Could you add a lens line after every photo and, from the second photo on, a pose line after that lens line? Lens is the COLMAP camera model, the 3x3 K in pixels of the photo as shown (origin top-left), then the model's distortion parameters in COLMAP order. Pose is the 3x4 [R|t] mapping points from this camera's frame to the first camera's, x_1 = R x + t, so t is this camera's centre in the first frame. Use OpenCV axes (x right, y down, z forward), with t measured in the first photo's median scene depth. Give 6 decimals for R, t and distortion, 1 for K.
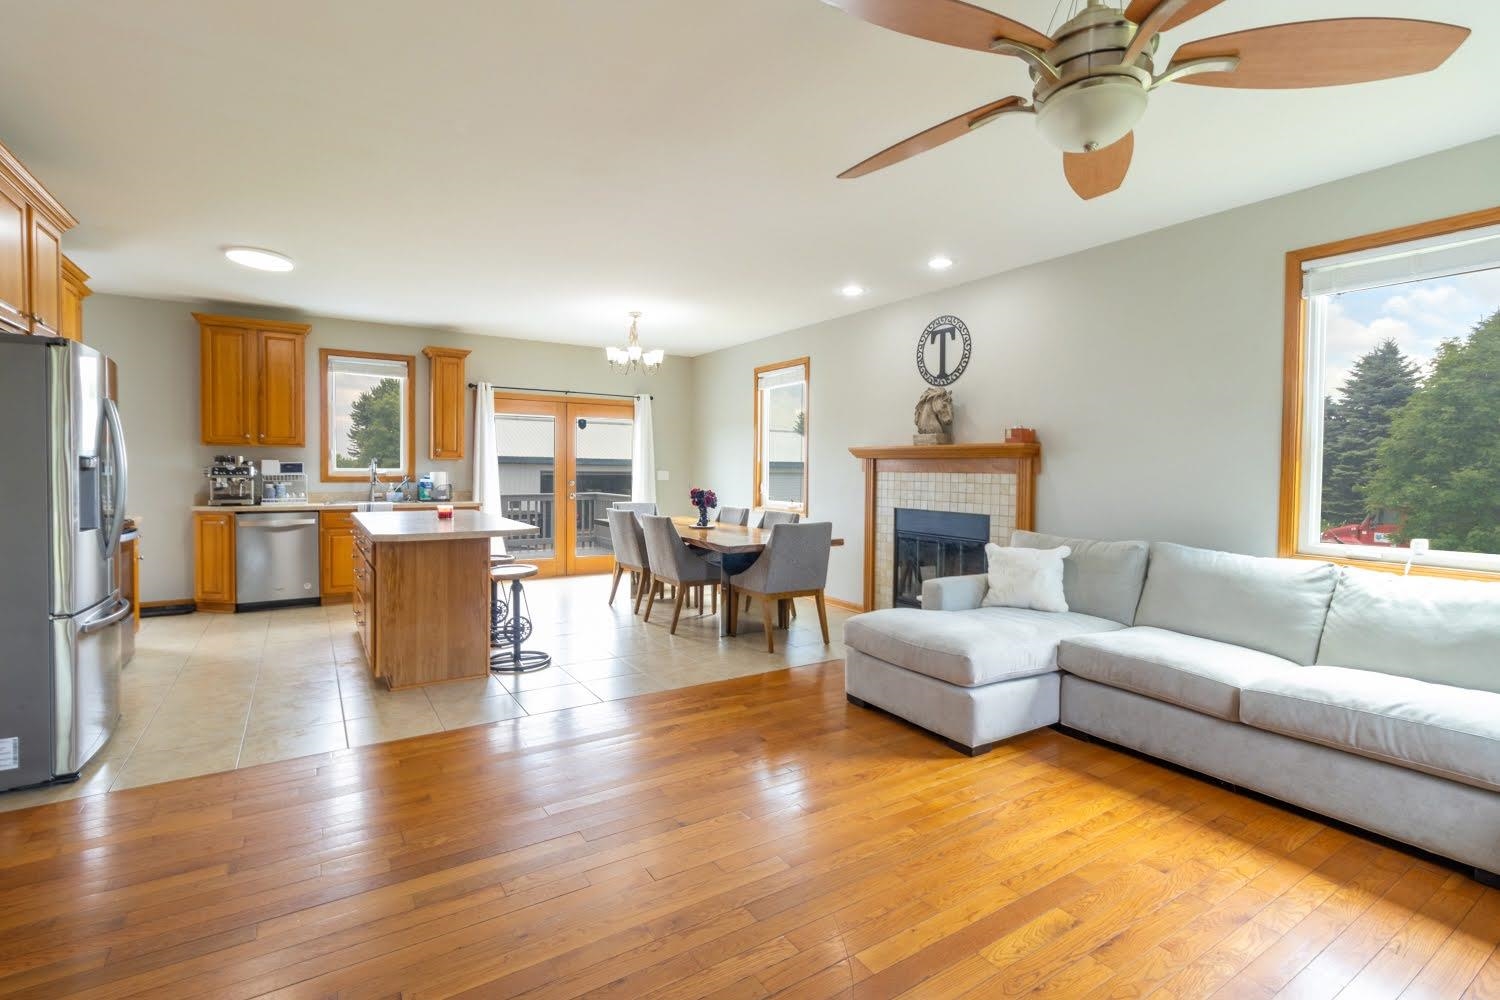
lens RADIAL K [[693.6, 0, 756.2], [0, 693.6, 490.9], [0, 0, 1]] dist [0.001636, 0.000152]
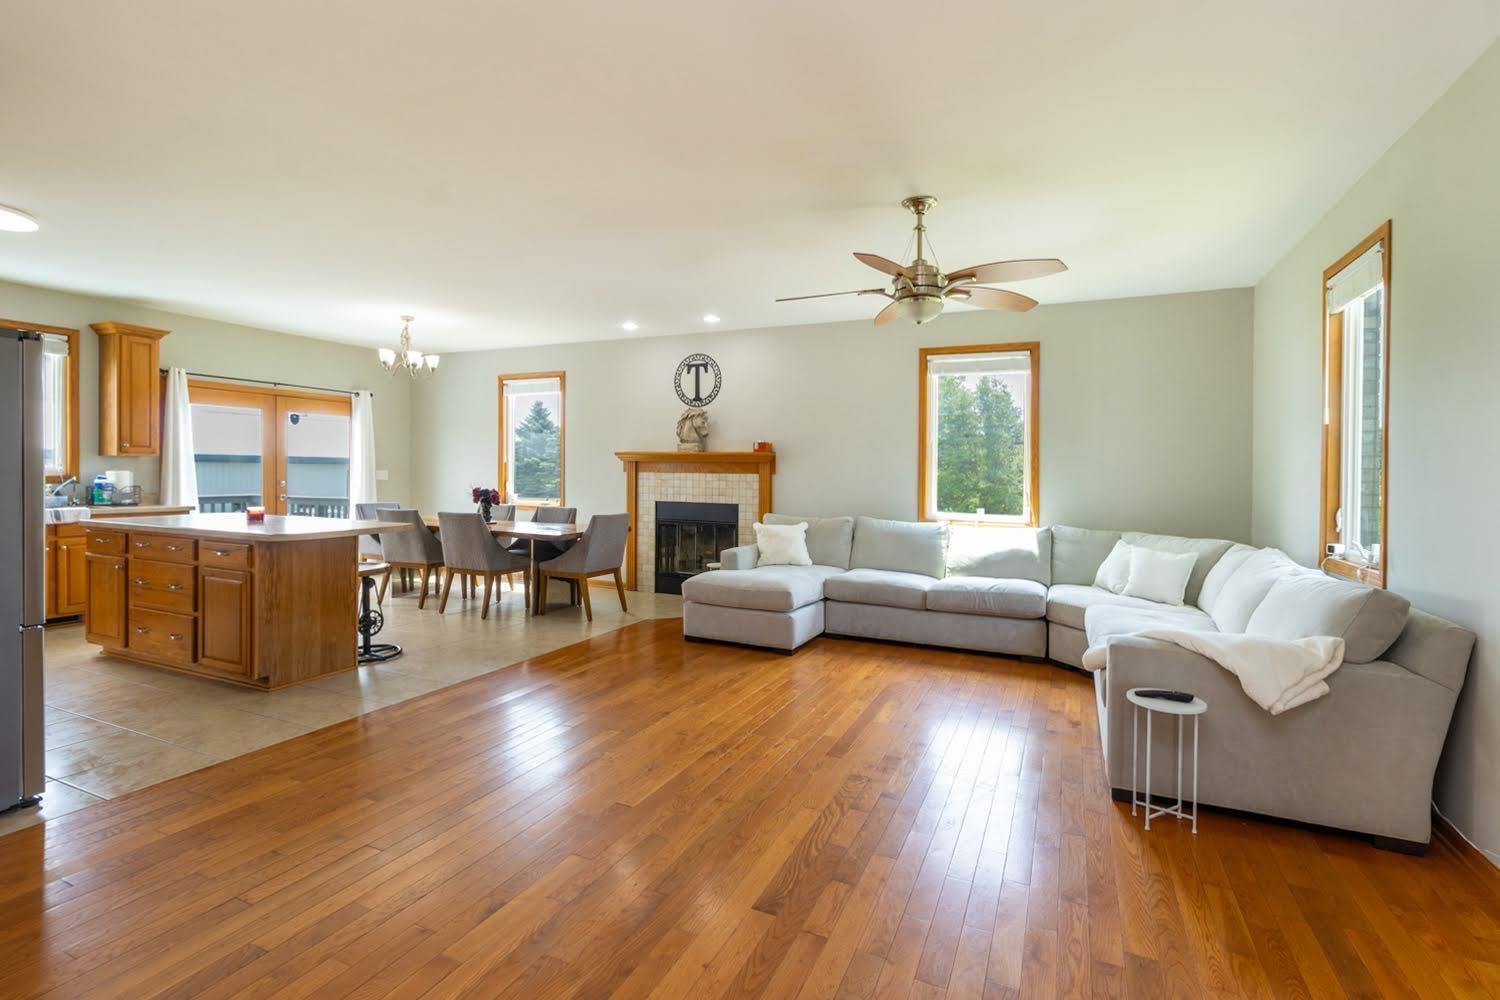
lens RADIAL K [[694.2, 0, 756.6], [0, 694.2, 479.8], [0, 0, 1]] dist [0.002918, 0.000646]
pose [[0.843641, -0.004241, 0.536891, -0.317521], [0.011523, 0.999881, -0.010209, 0.000965], [-0.536784, 0.014799, 0.843590, -0.152621]]
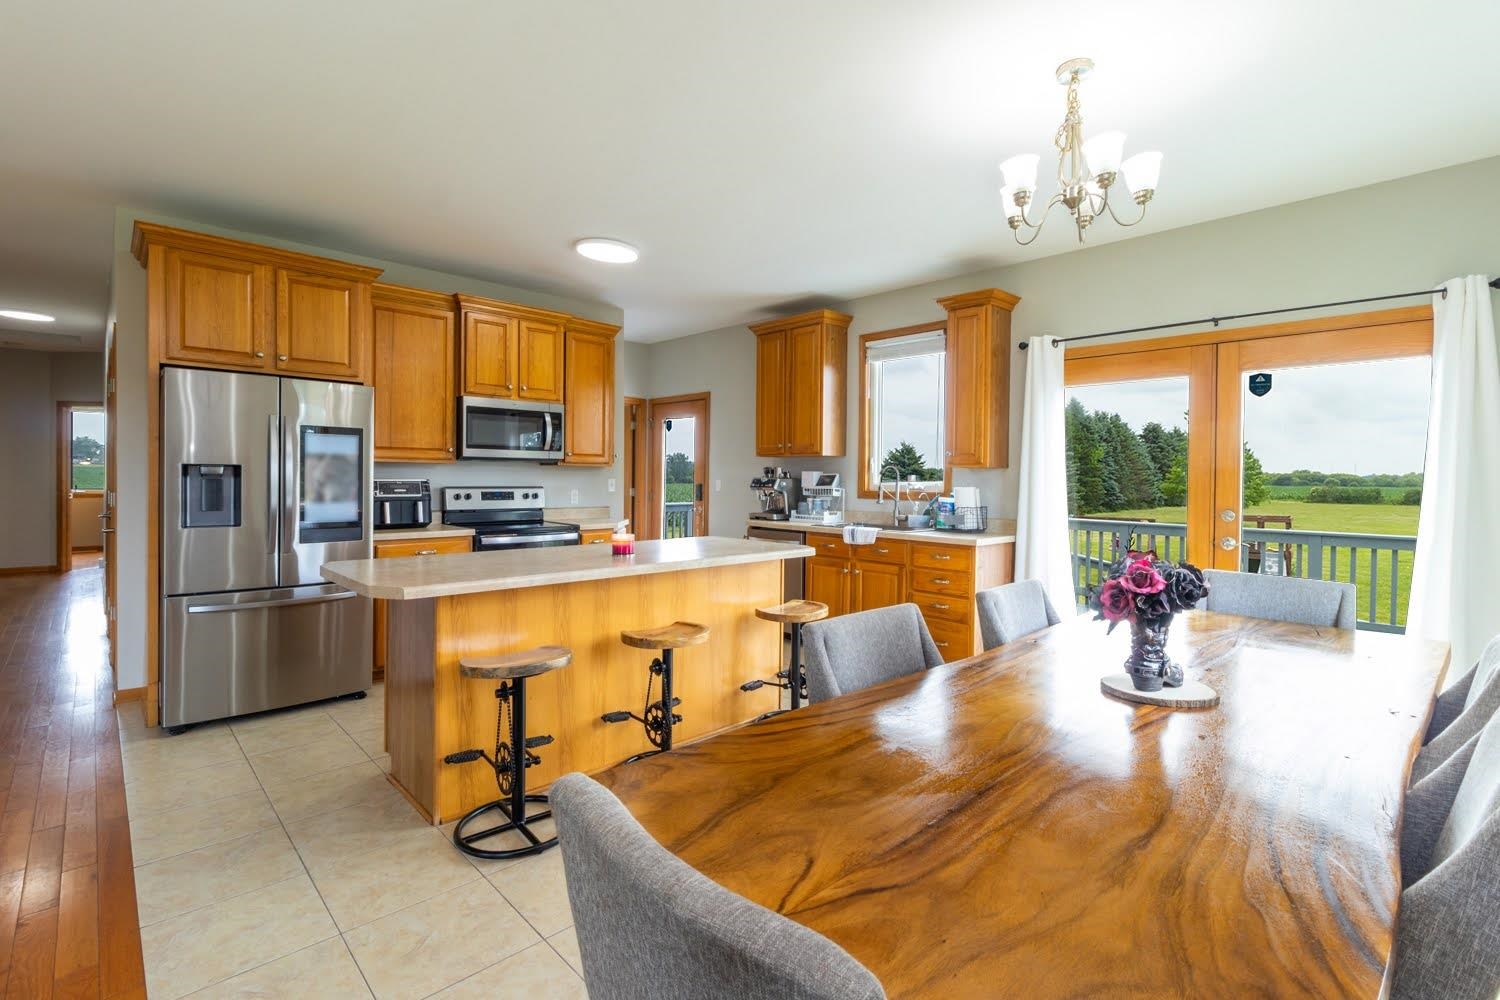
lens RADIAL K [[693.6, 0, 756.2], [0, 693.6, 490.9], [0, 0, 1]] dist [0.001636, 0.000152]
pose [[0.183559, 0.014756, -0.982898, 0.180655], [-0.040116, 0.999167, 0.007509, -0.025517], [0.982190, 0.038052, 0.183998, 0.836949]]
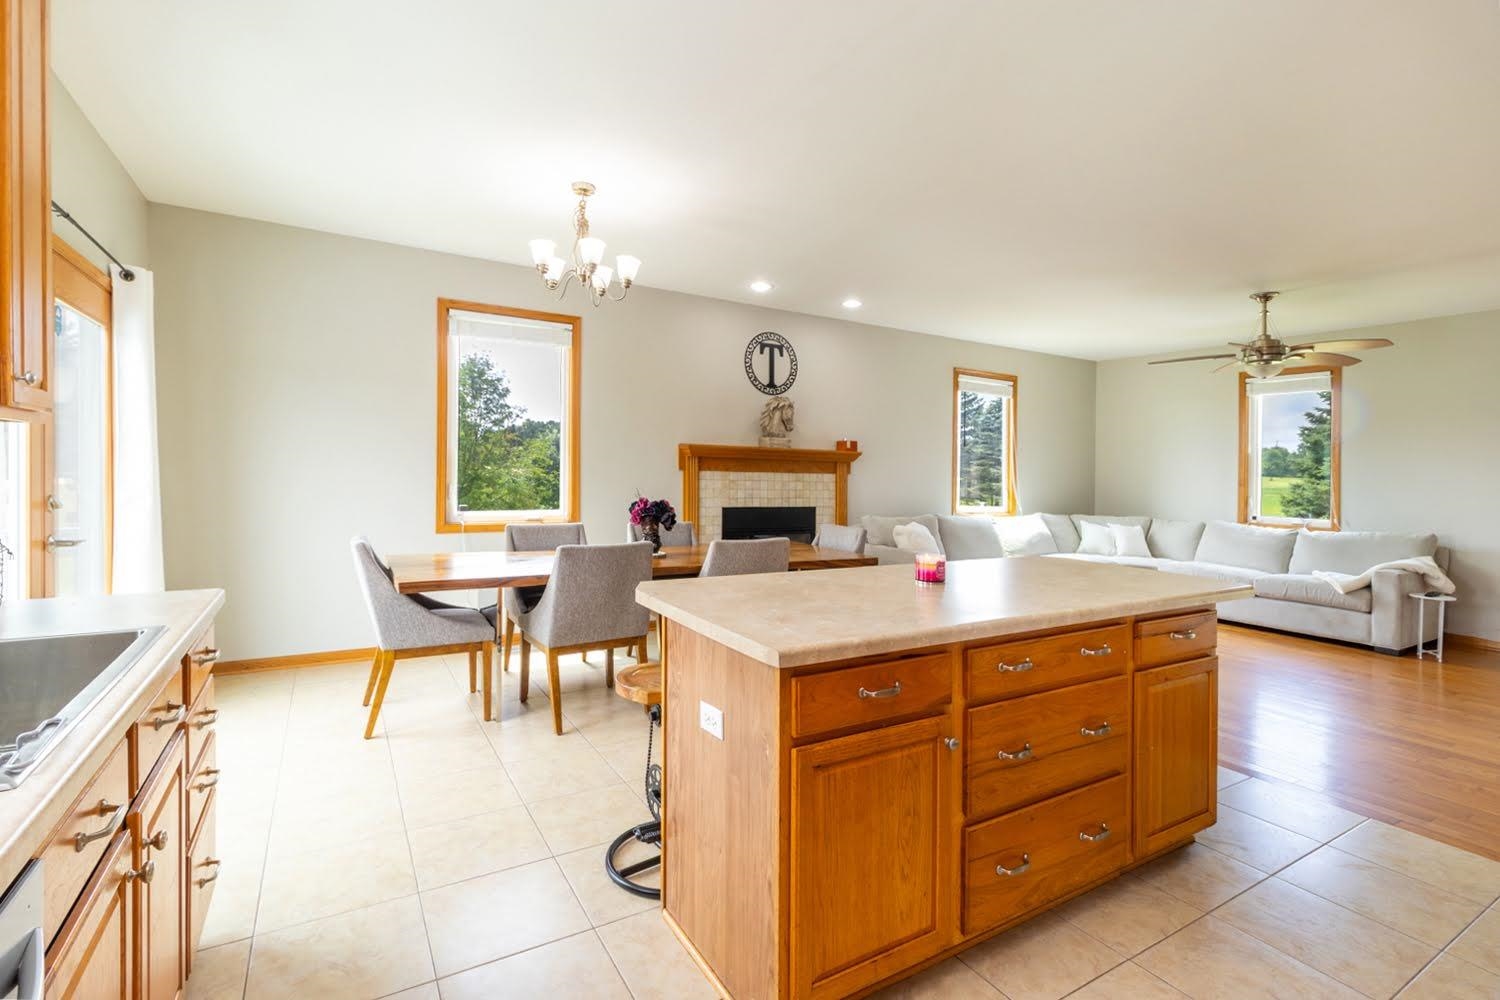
lens RADIAL K [[691.5, 0, 753.8], [0, 691.5, 467.6], [0, 0, 1]] dist [0.013482, 0.000031]
pose [[0.030450, -0.006866, 0.999513, -0.784356], [0.007453, 0.999950, 0.006642, -0.038834], [-0.999508, 0.007248, 0.030500, 0.923765]]
